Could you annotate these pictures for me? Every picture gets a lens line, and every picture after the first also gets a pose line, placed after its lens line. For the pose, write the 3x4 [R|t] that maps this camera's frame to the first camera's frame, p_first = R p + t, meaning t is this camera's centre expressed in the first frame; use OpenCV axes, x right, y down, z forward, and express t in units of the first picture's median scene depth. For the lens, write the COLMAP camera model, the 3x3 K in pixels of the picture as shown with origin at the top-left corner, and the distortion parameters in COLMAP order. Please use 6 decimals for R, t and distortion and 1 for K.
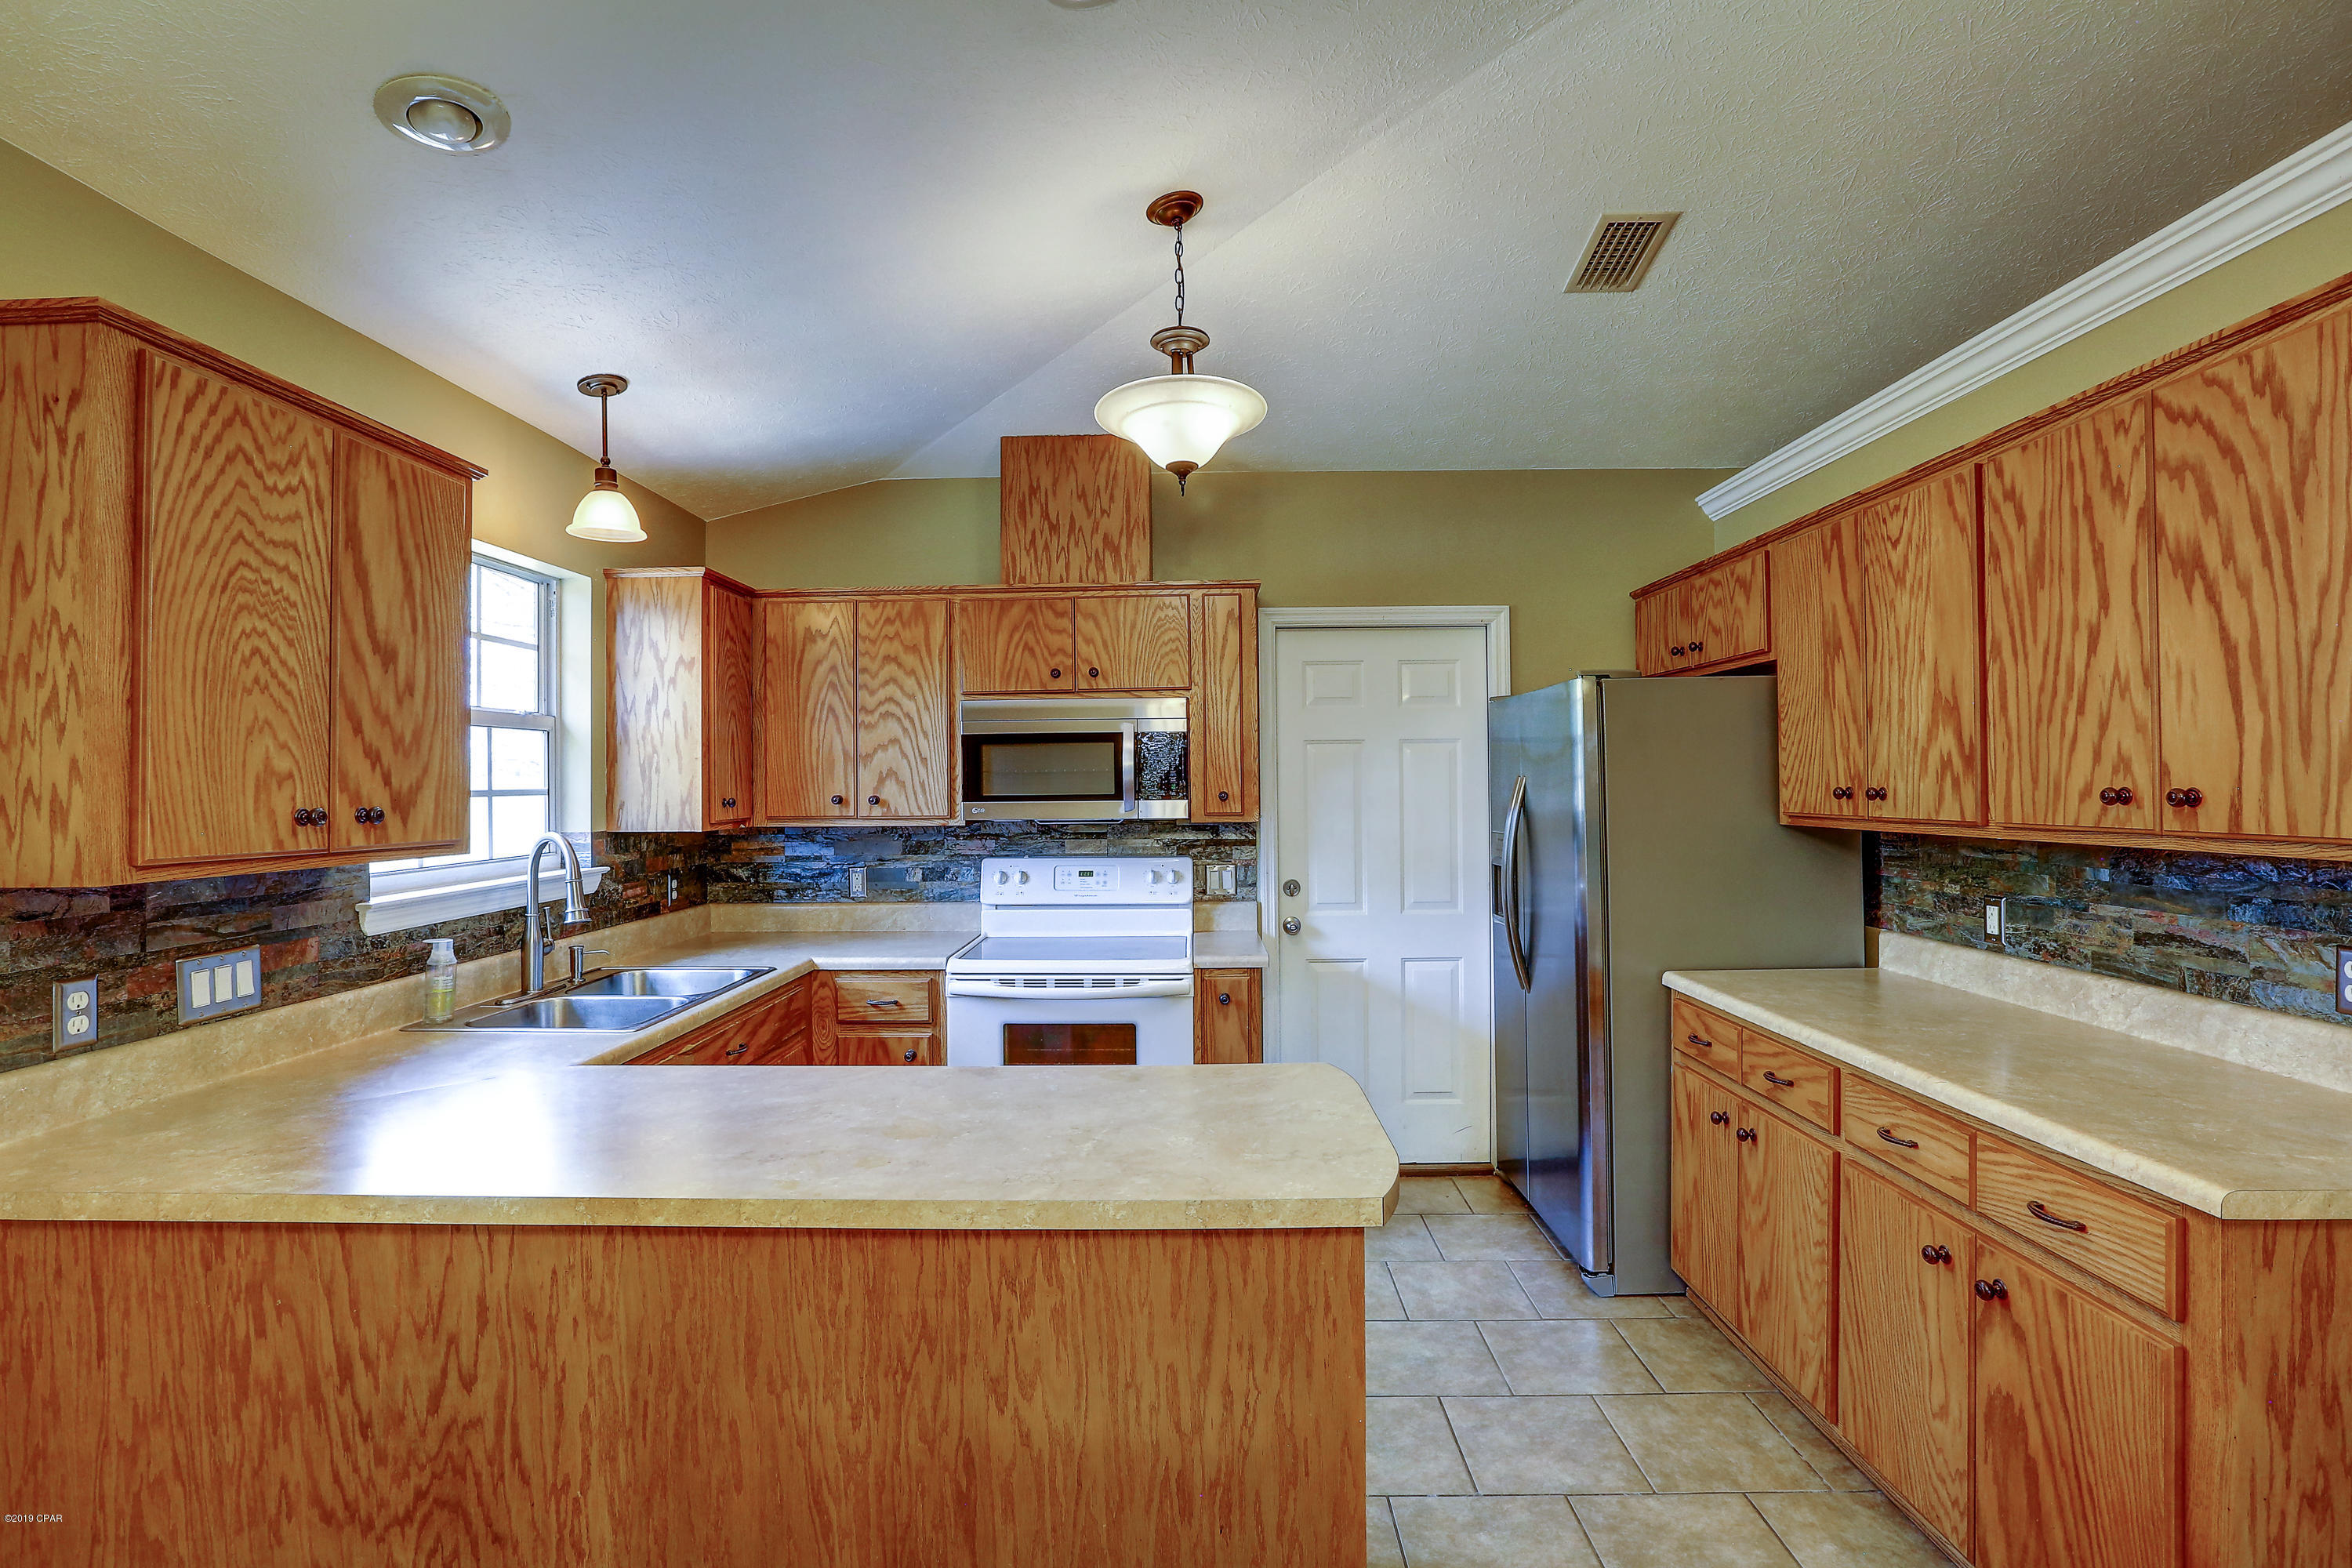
lens RADIAL K [[1073.6, 0, 1174.0], [0, 1073.6, 778.0], [0, 0, 1]] dist [-0.026400, 0.003220]
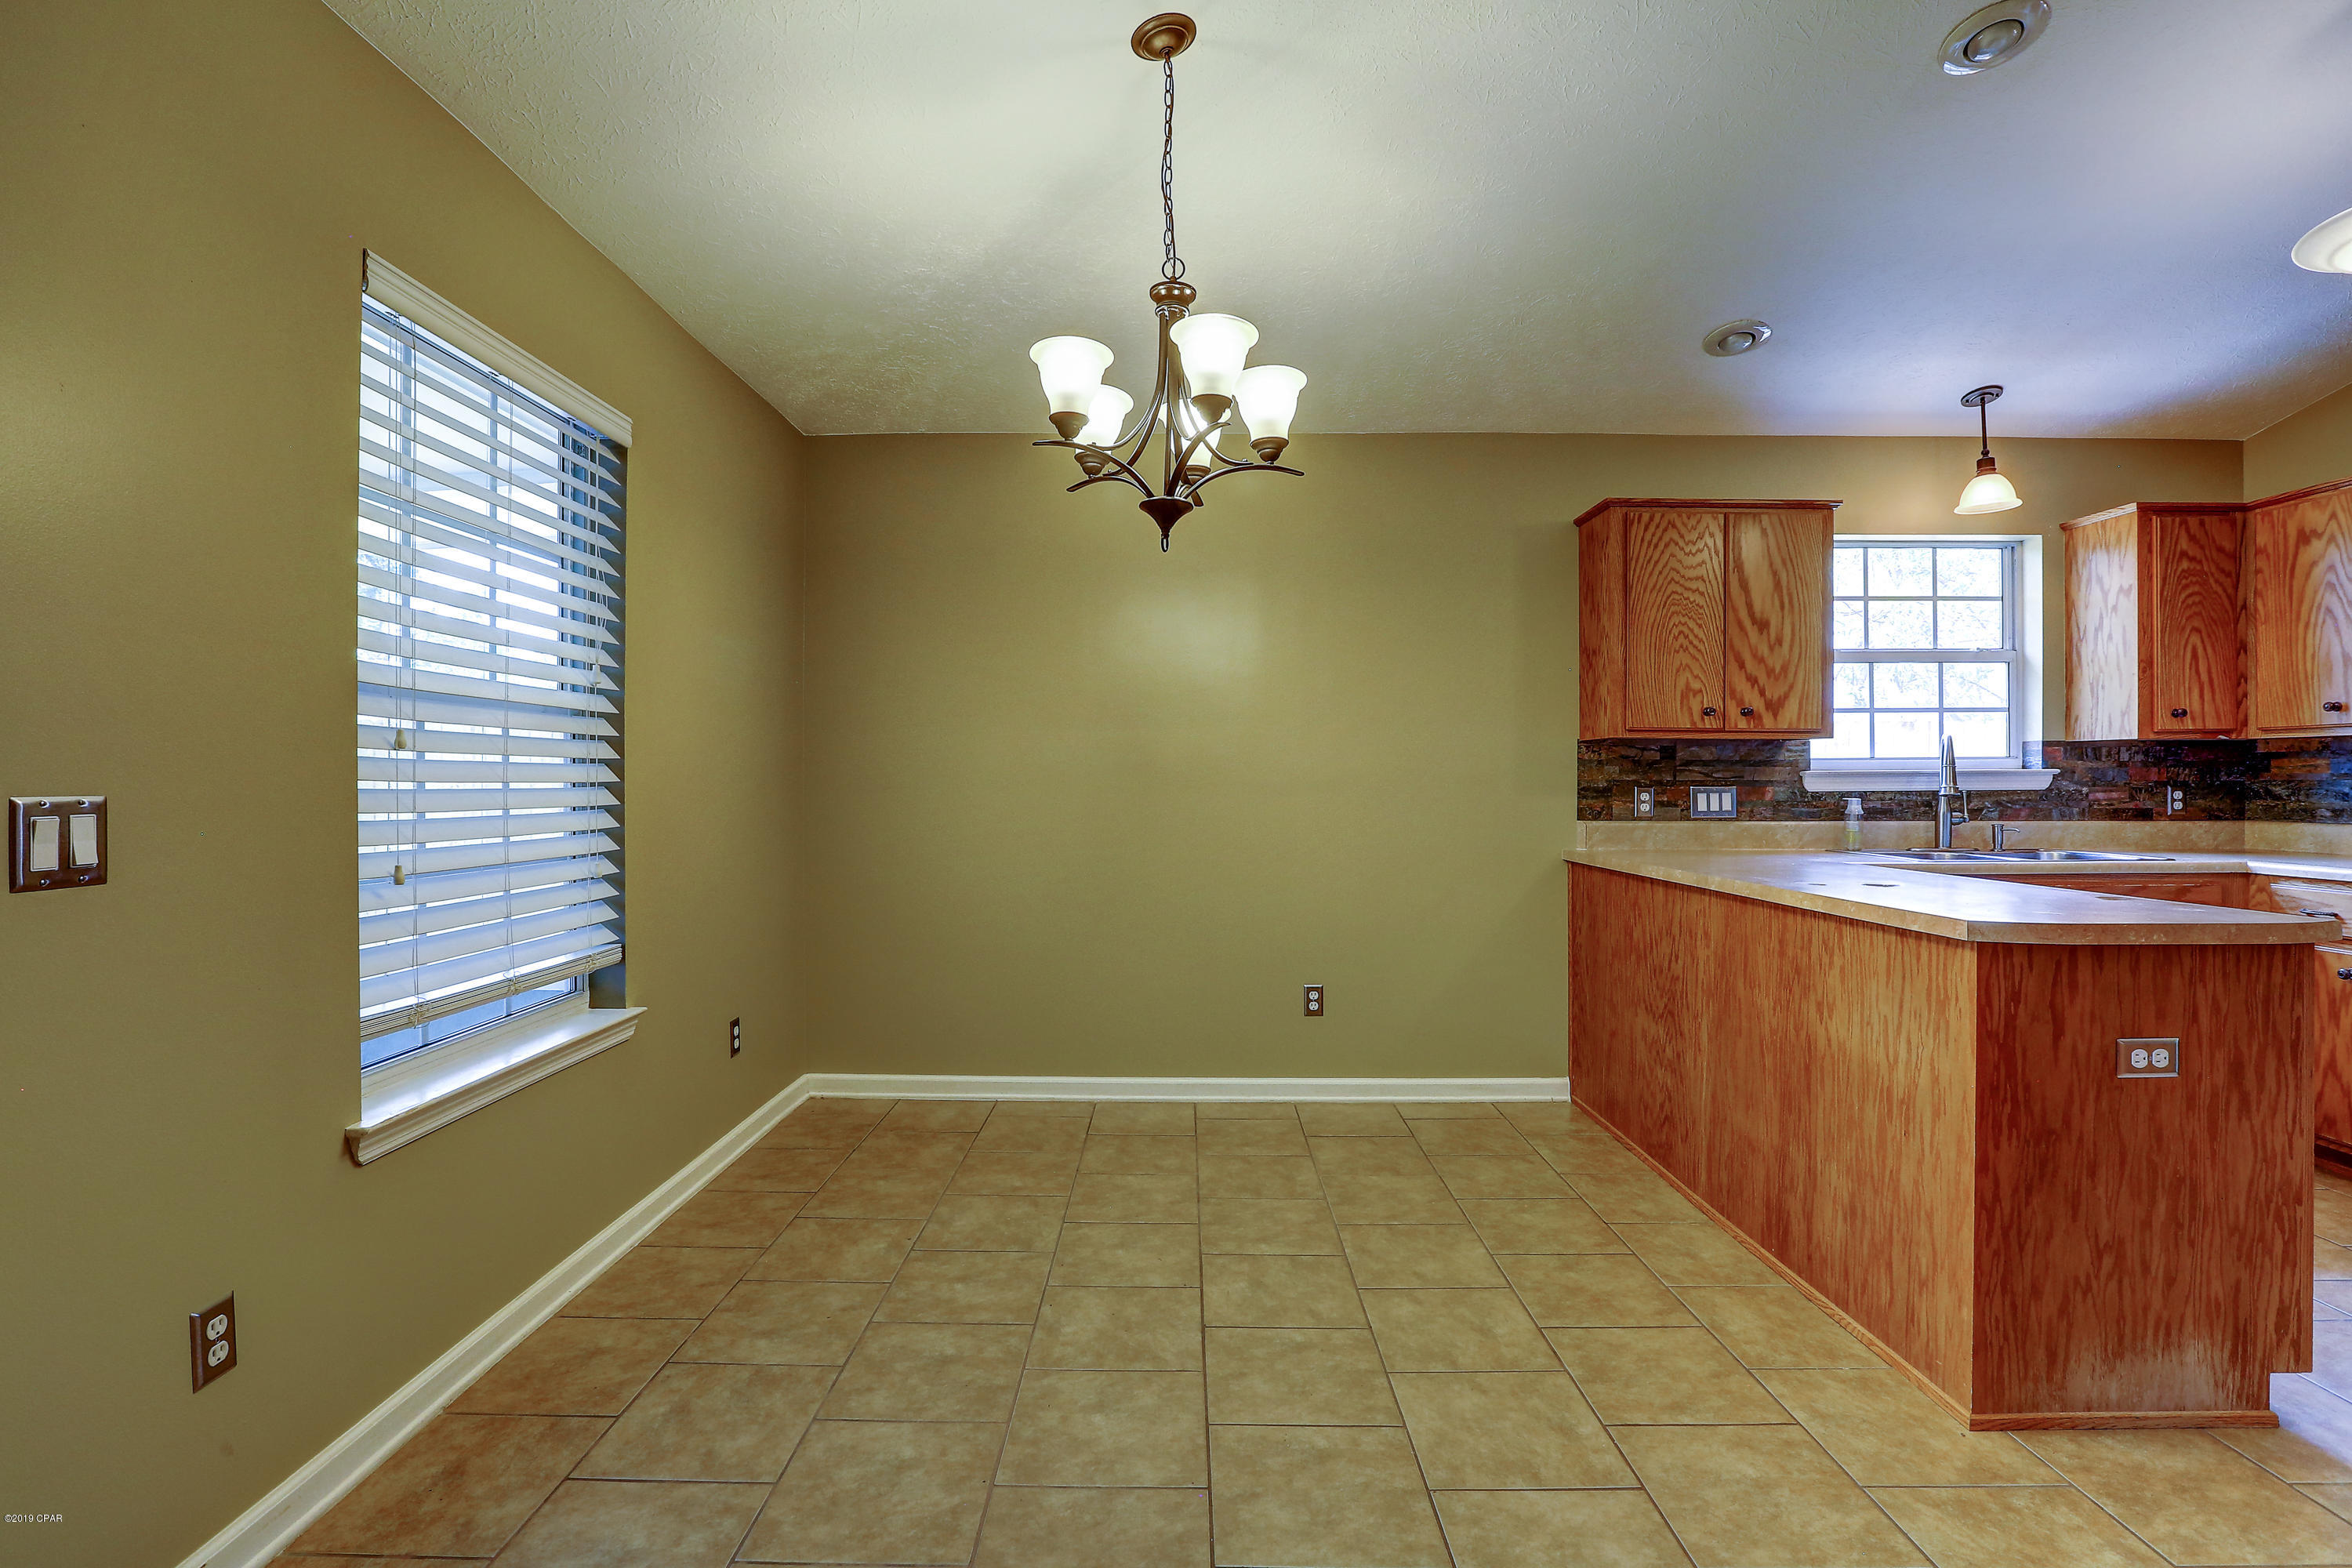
lens RADIAL K [[1073.6, 0, 1174.2], [0, 1073.6, 781.1], [0, 0, 1]] dist [-0.026400, 0.003220]
pose [[0.009270, 0.006725, -0.999934, 1.096652], [0.005548, 0.999962, 0.006776, 0.137033], [0.999942, -0.005611, 0.009232, -0.036432]]
